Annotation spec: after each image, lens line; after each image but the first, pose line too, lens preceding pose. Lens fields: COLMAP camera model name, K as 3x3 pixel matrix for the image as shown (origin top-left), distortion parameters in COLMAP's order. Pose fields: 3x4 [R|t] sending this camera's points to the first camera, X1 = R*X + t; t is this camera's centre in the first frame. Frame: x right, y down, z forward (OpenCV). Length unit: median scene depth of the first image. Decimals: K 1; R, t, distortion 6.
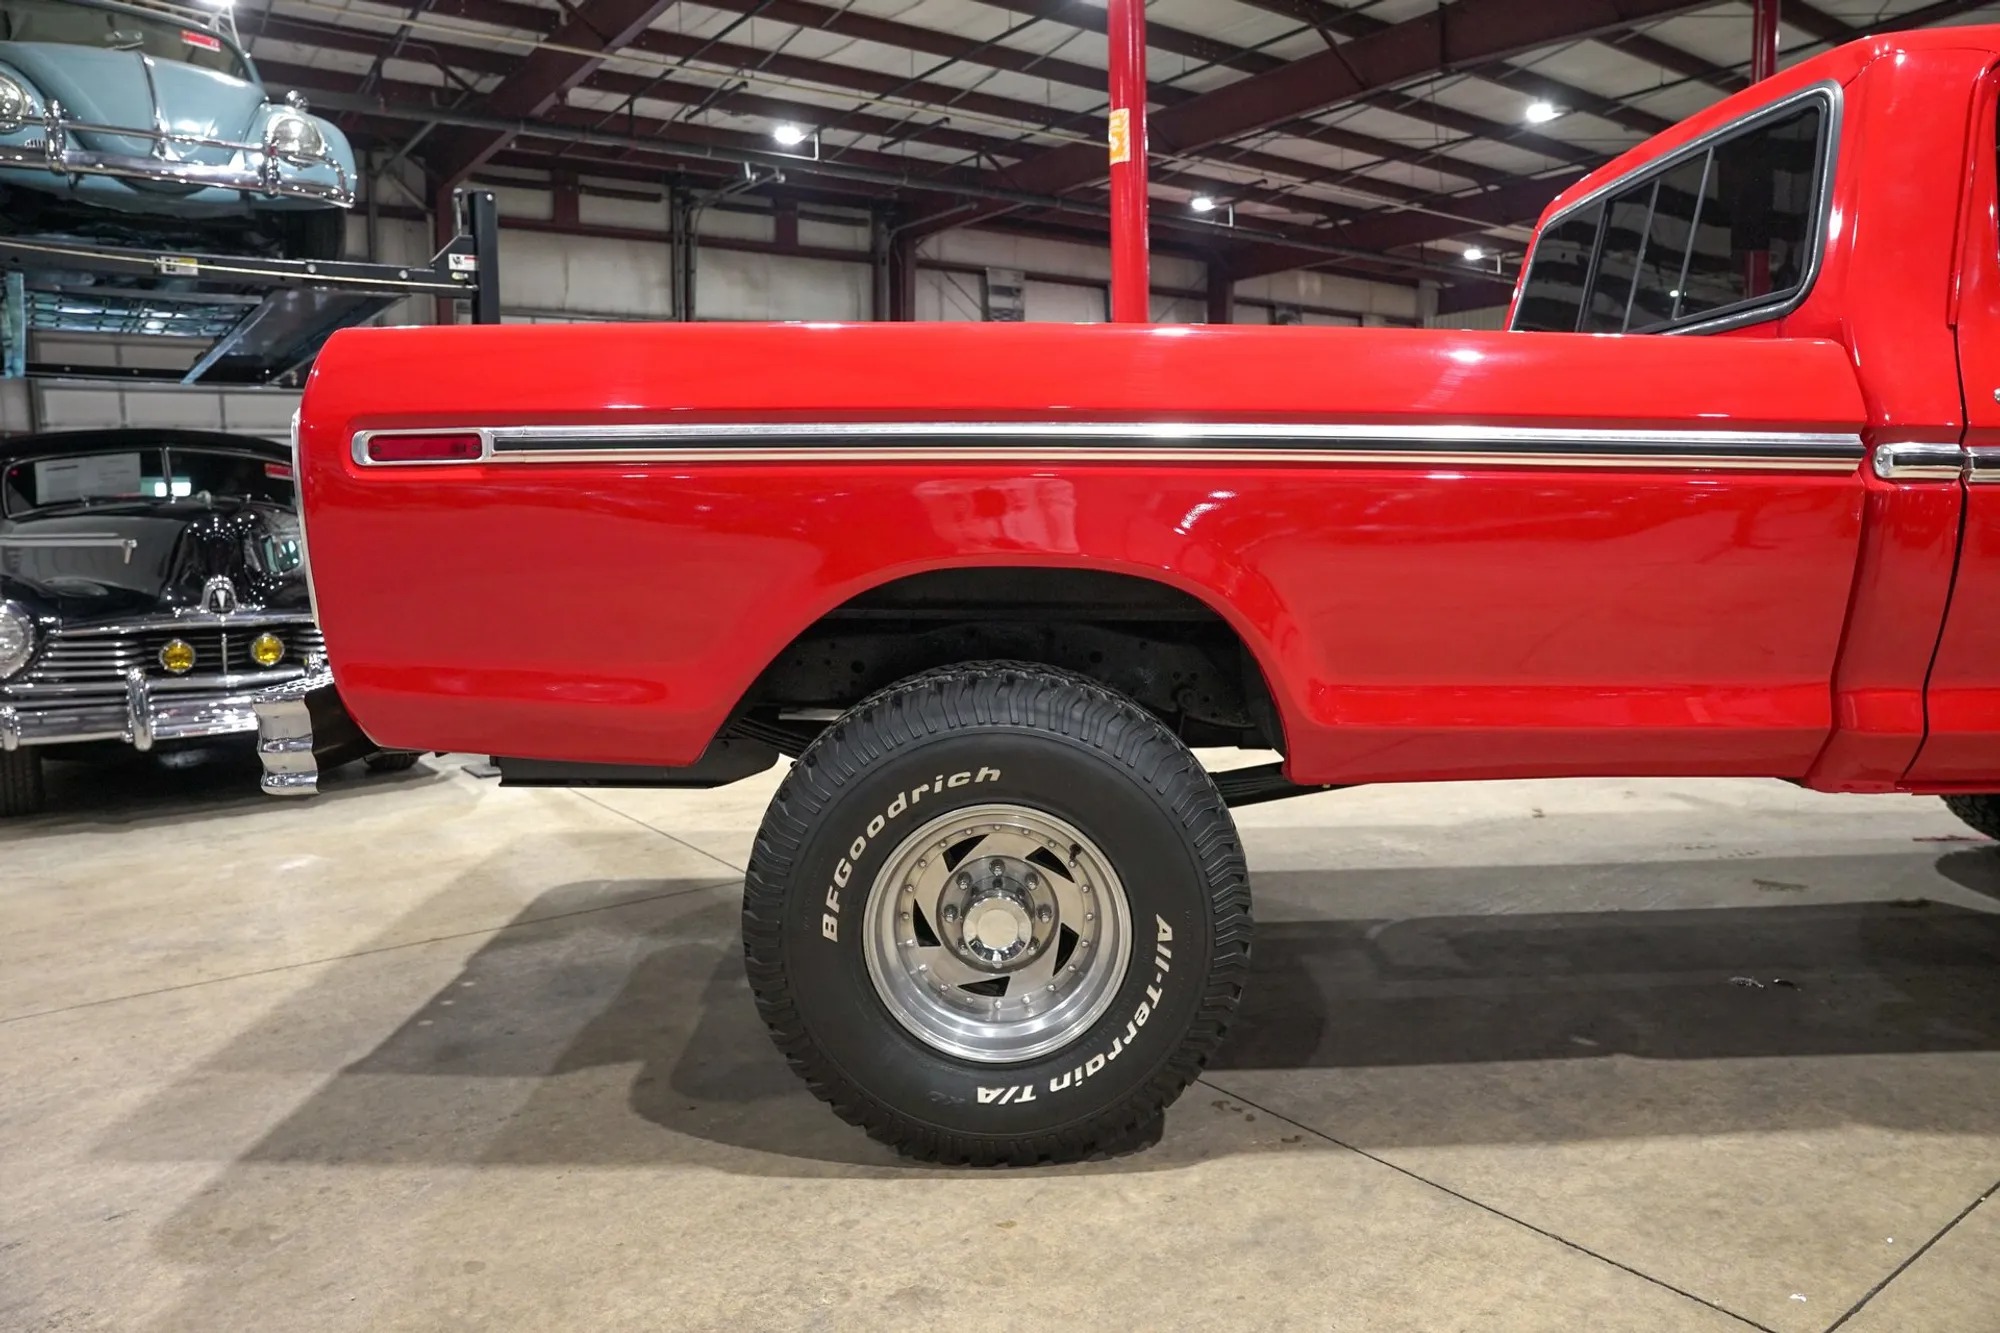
lens RADIAL K [[1371.3, 0, 1007.8], [0, 1371.3, 661.9], [0, 0, 1]] dist [-0.140358, 0.110155]
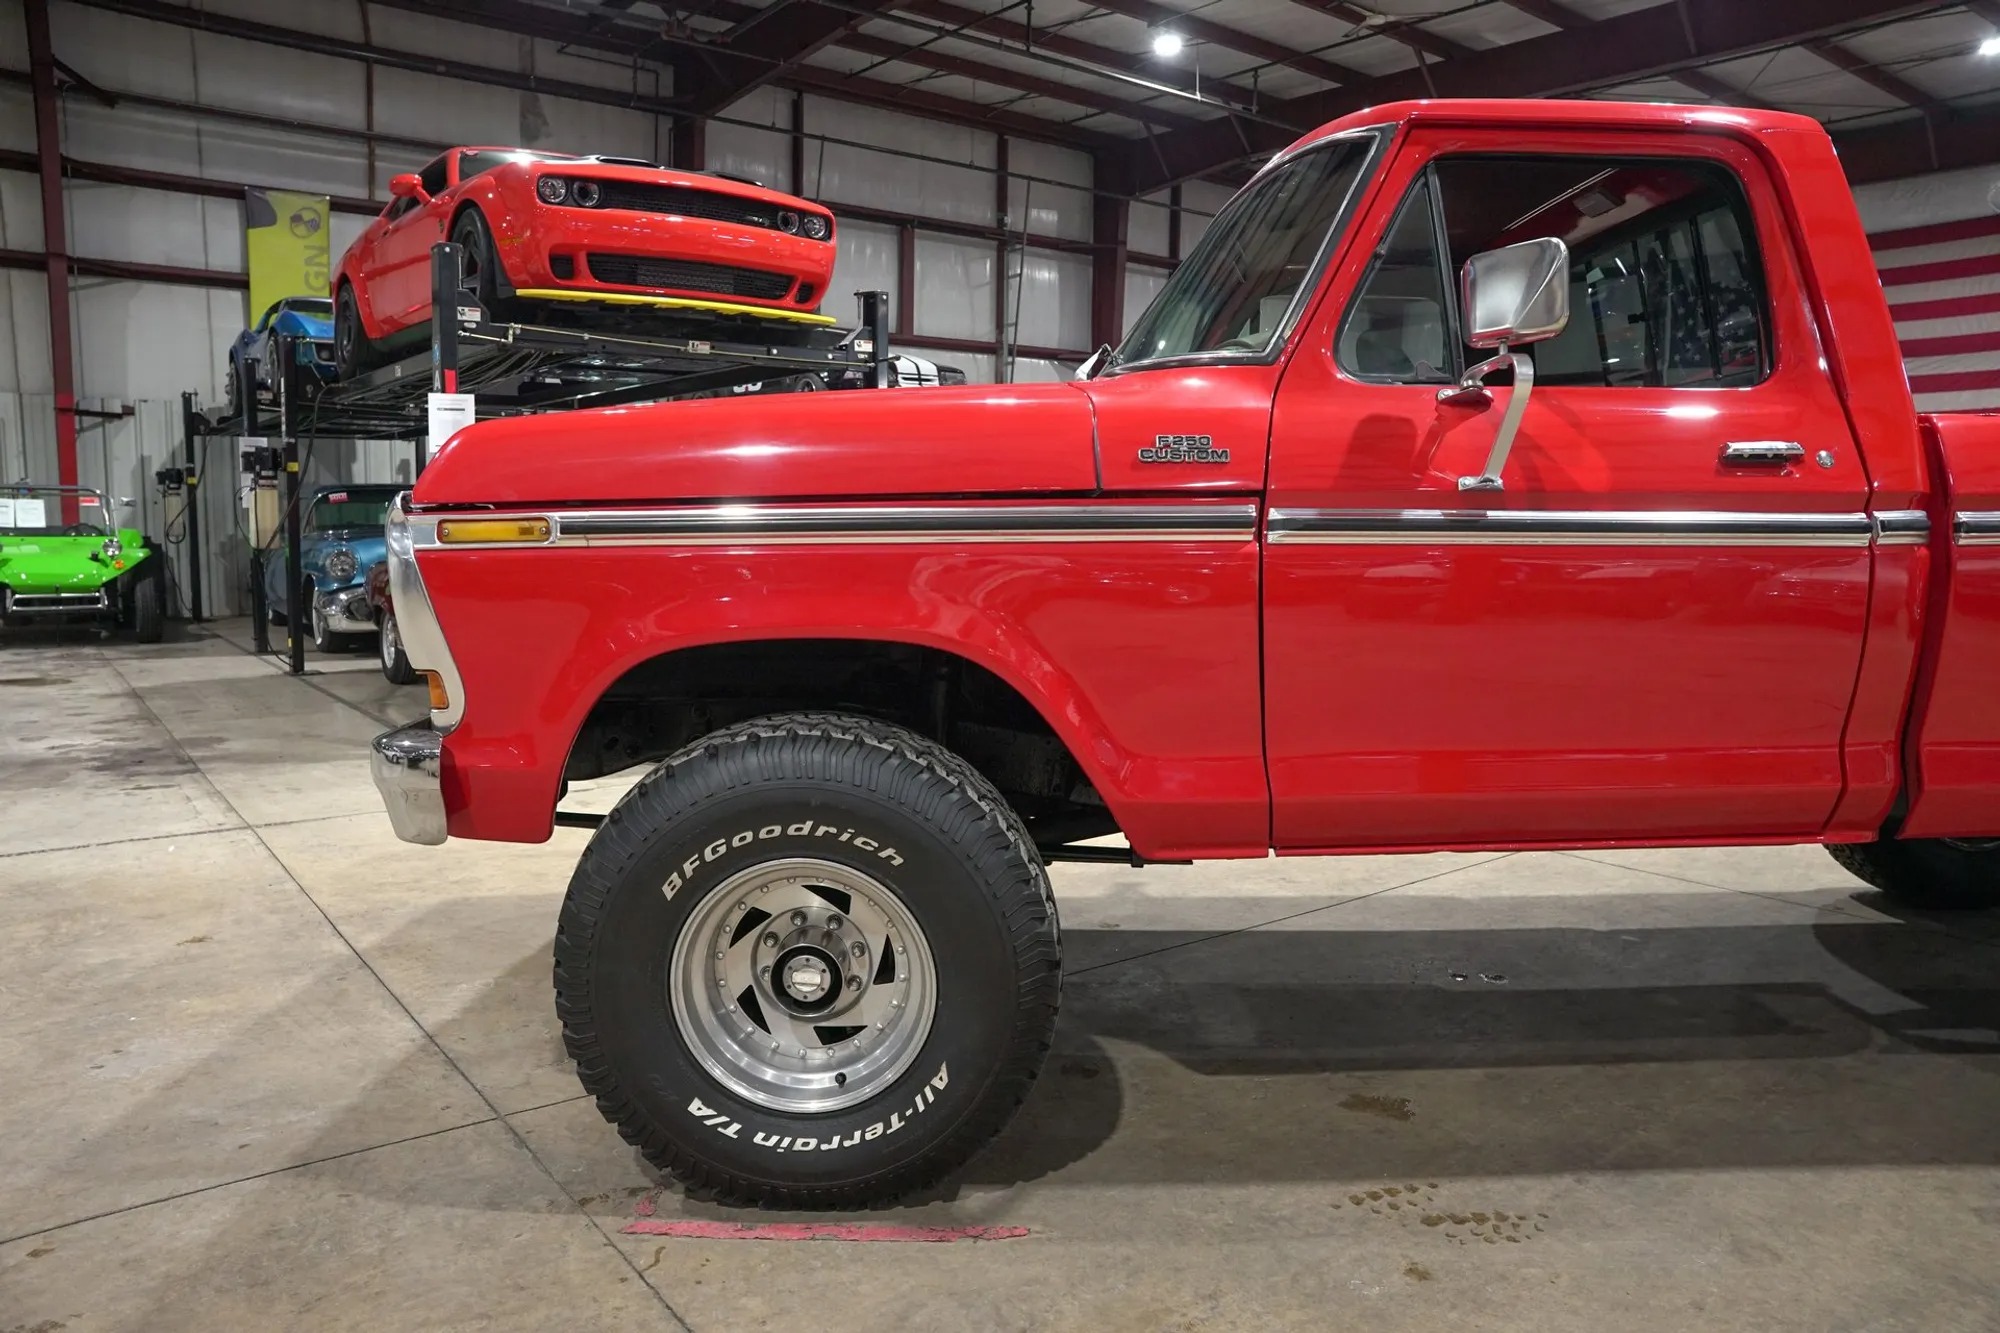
lens RADIAL K [[1371.3, 0, 1009.9], [0, 1371.3, 665.0], [0, 0, 1]] dist [-0.140358, 0.110155]
pose [[-0.999782, 0.007012, -0.019652, 0.521924], [0.002510, 0.975424, 0.220322, -0.141427], [0.020714, 0.220225, -0.975229, 1.077214]]
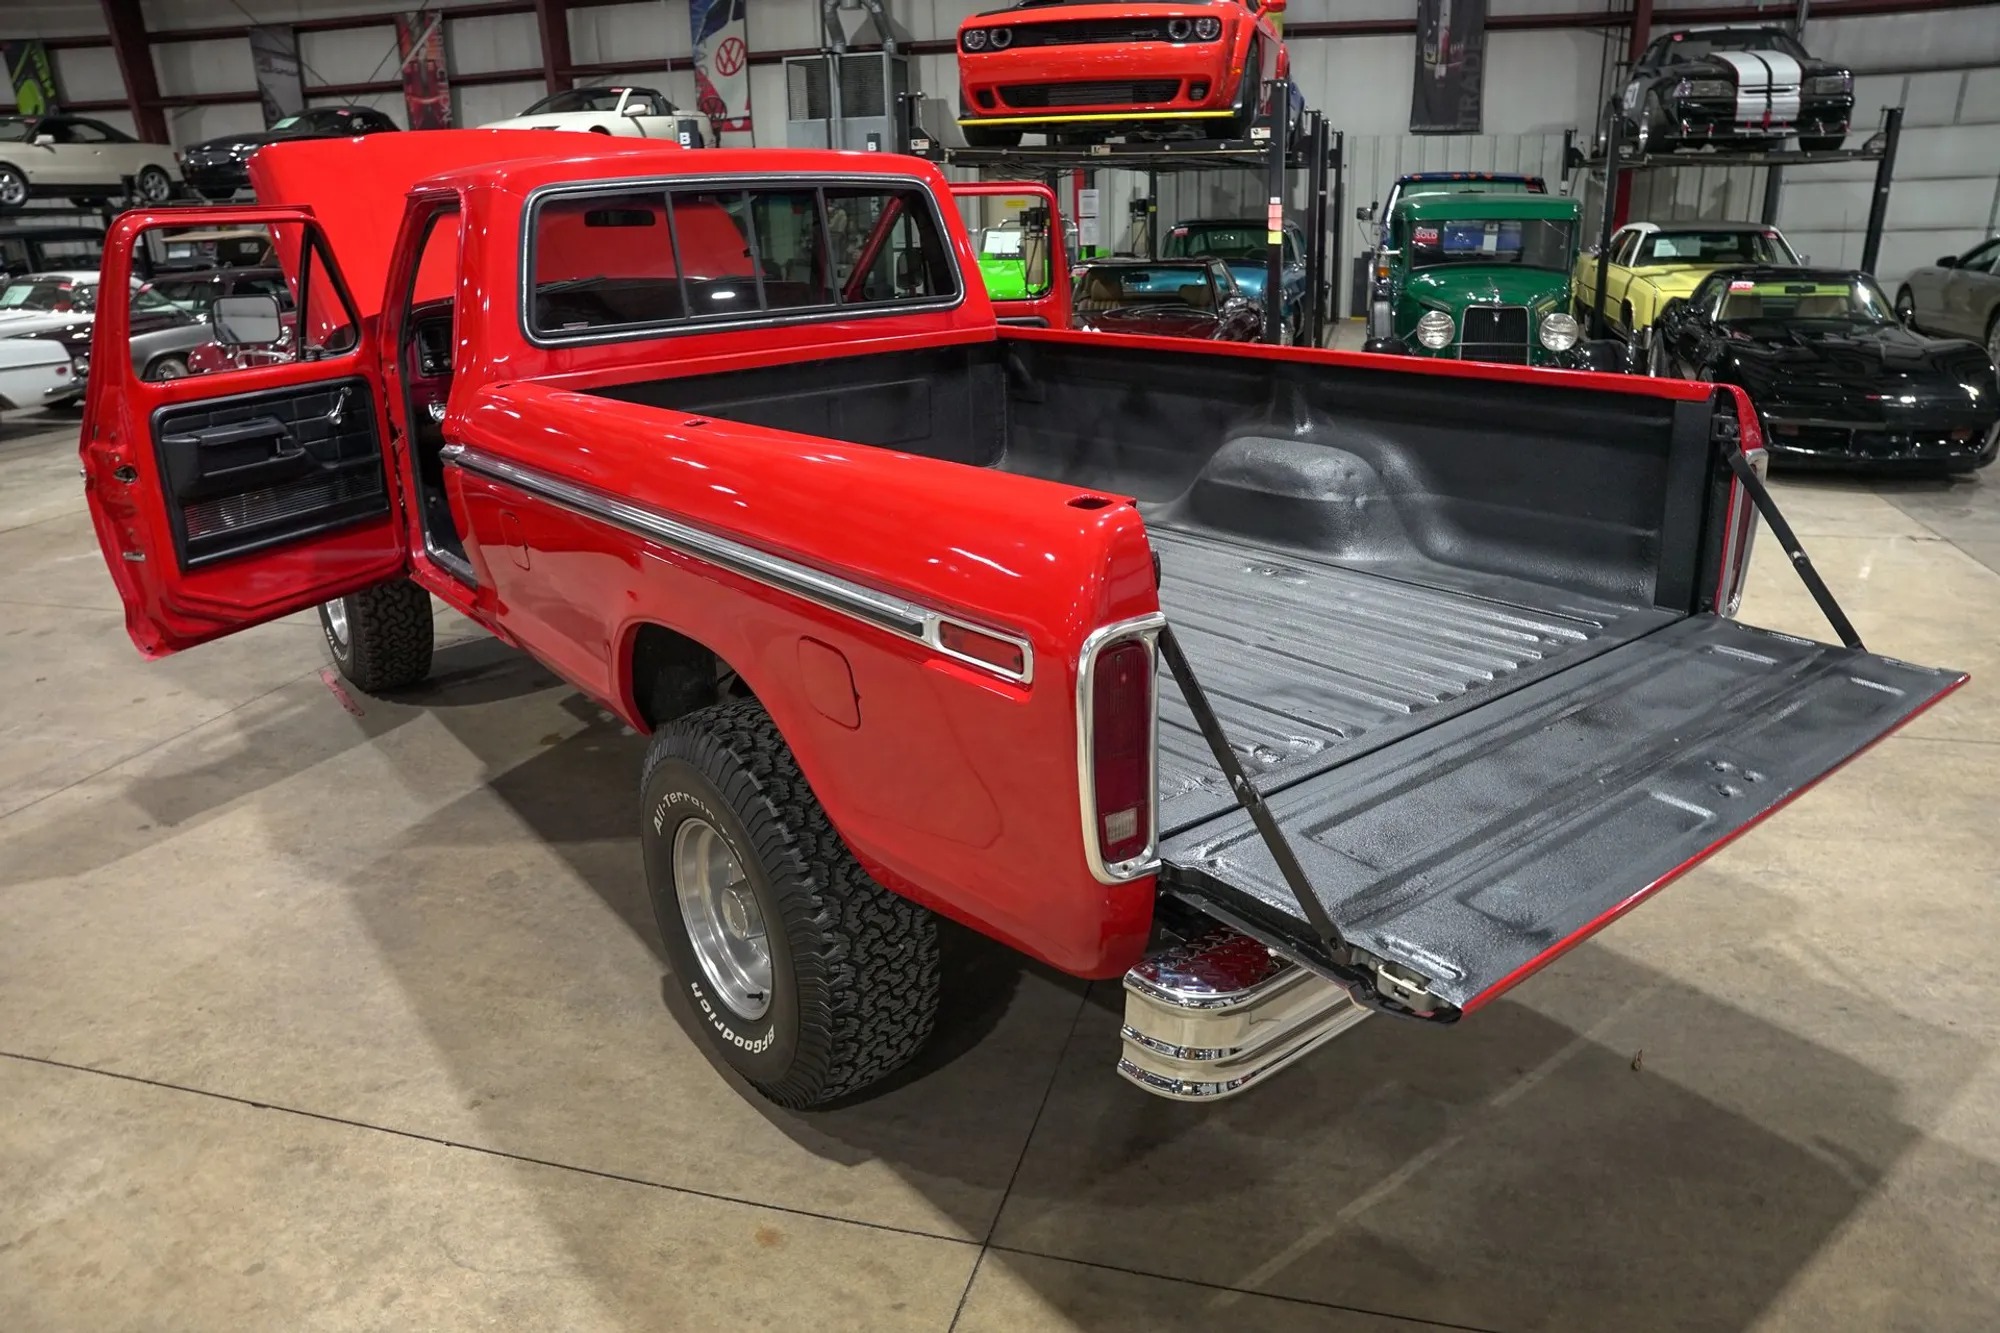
lens RADIAL K [[1371.3, 0, 1007.9], [0, 1371.3, 662.4], [0, 0, 1]] dist [-0.140358, 0.110155]
pose [[-0.613087, -0.234102, 0.754534, -0.409711], [0.122212, 0.915486, 0.383341, -0.217464], [-0.780506, 0.327234, -0.532662, 0.864540]]
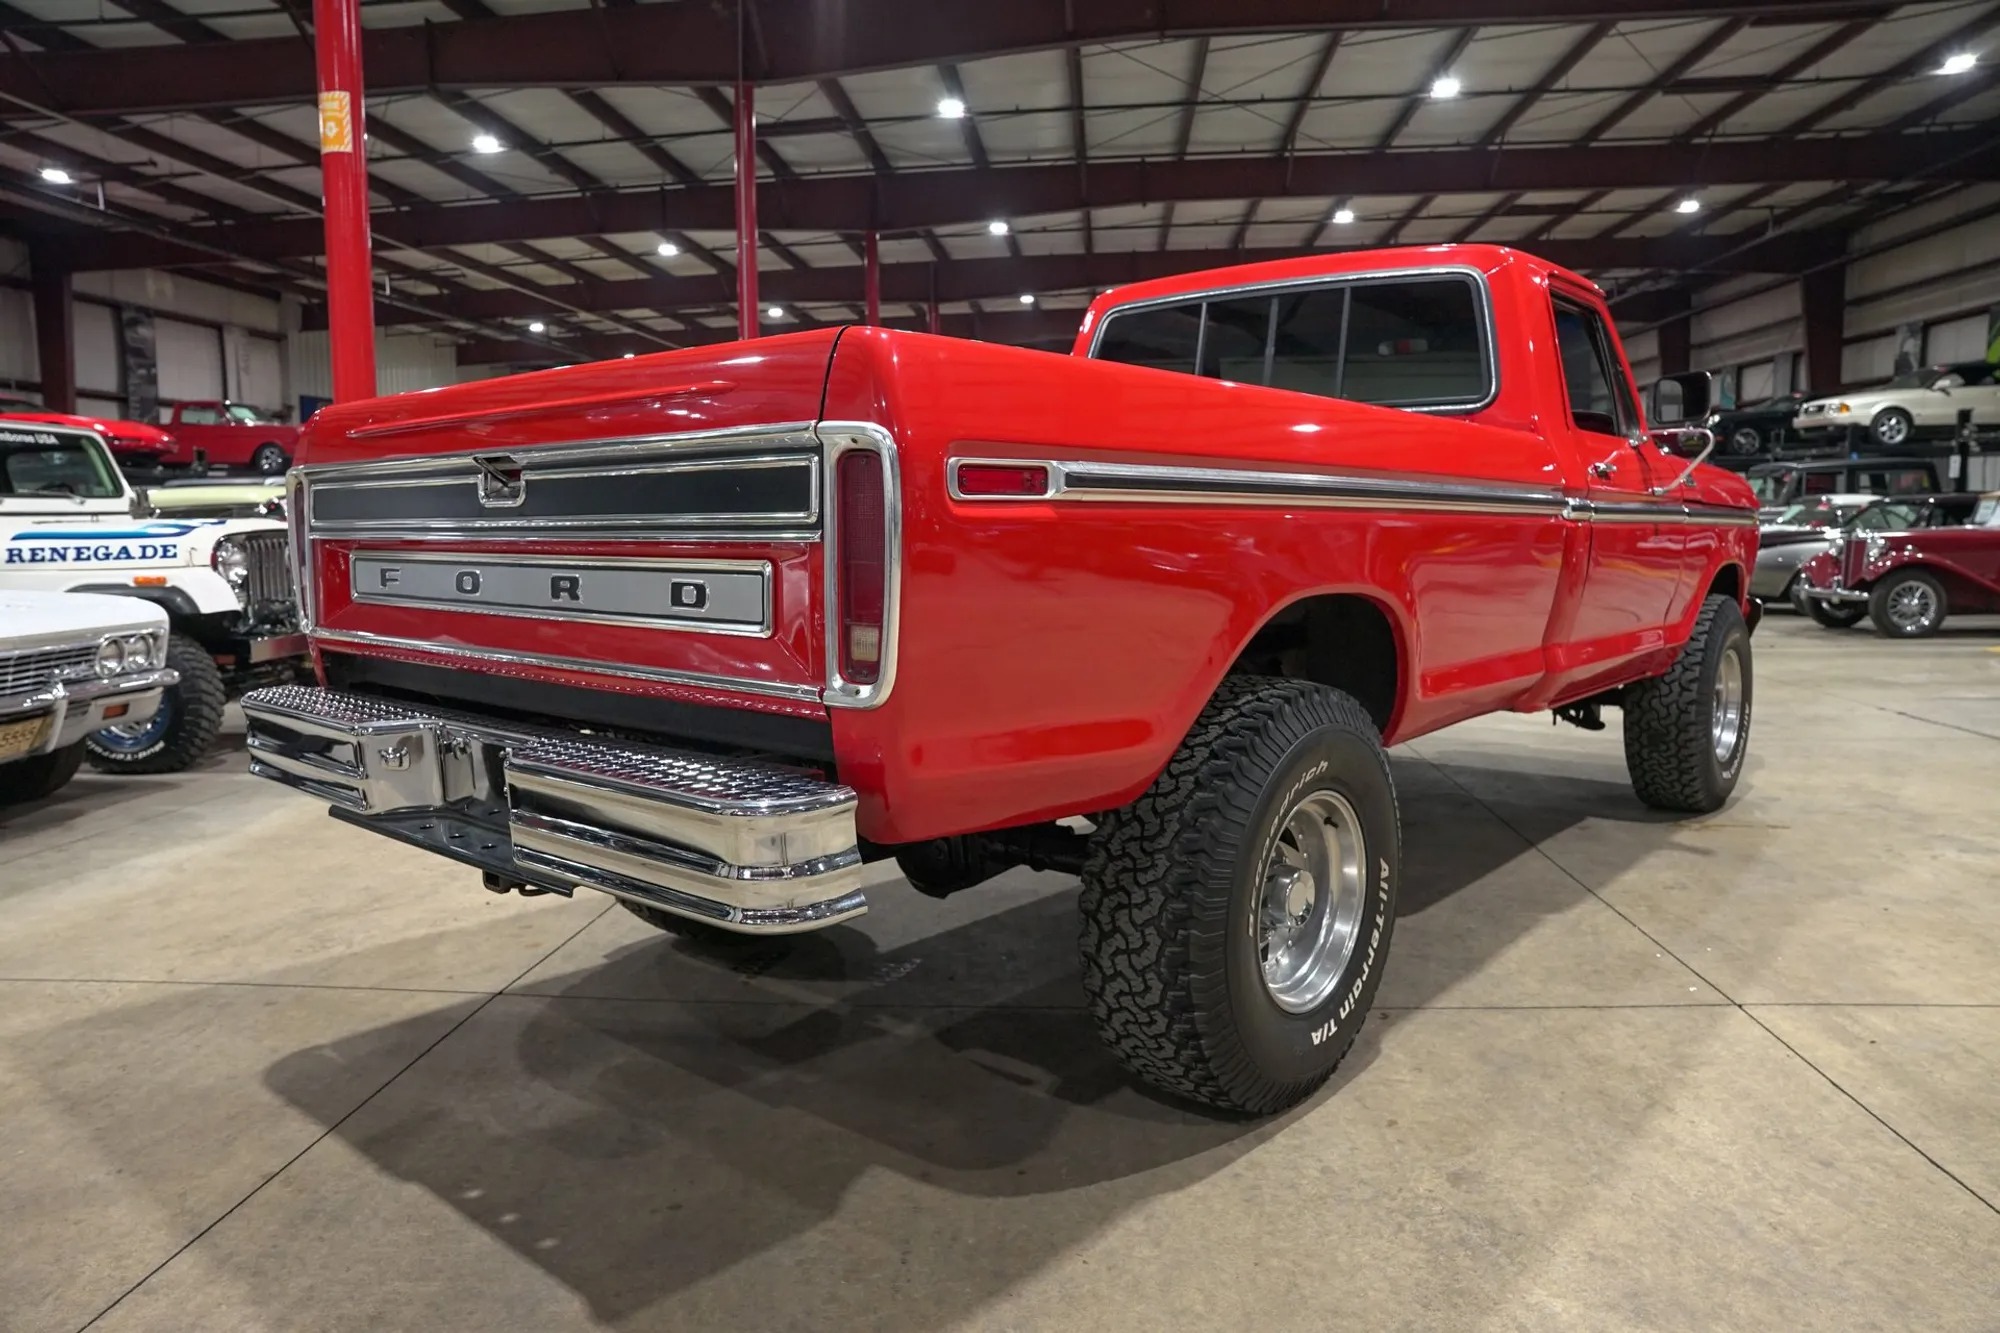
lens RADIAL K [[1371.3, 0, 1009.5], [0, 1371.3, 661.4], [0, 0, 1]] dist [-0.140358, 0.110155]
pose [[0.657598, -0.076643, 0.749461, -0.404909], [0.090042, 0.995677, 0.022818, -0.023180], [-0.747969, 0.052478, 0.661656, 0.152842]]
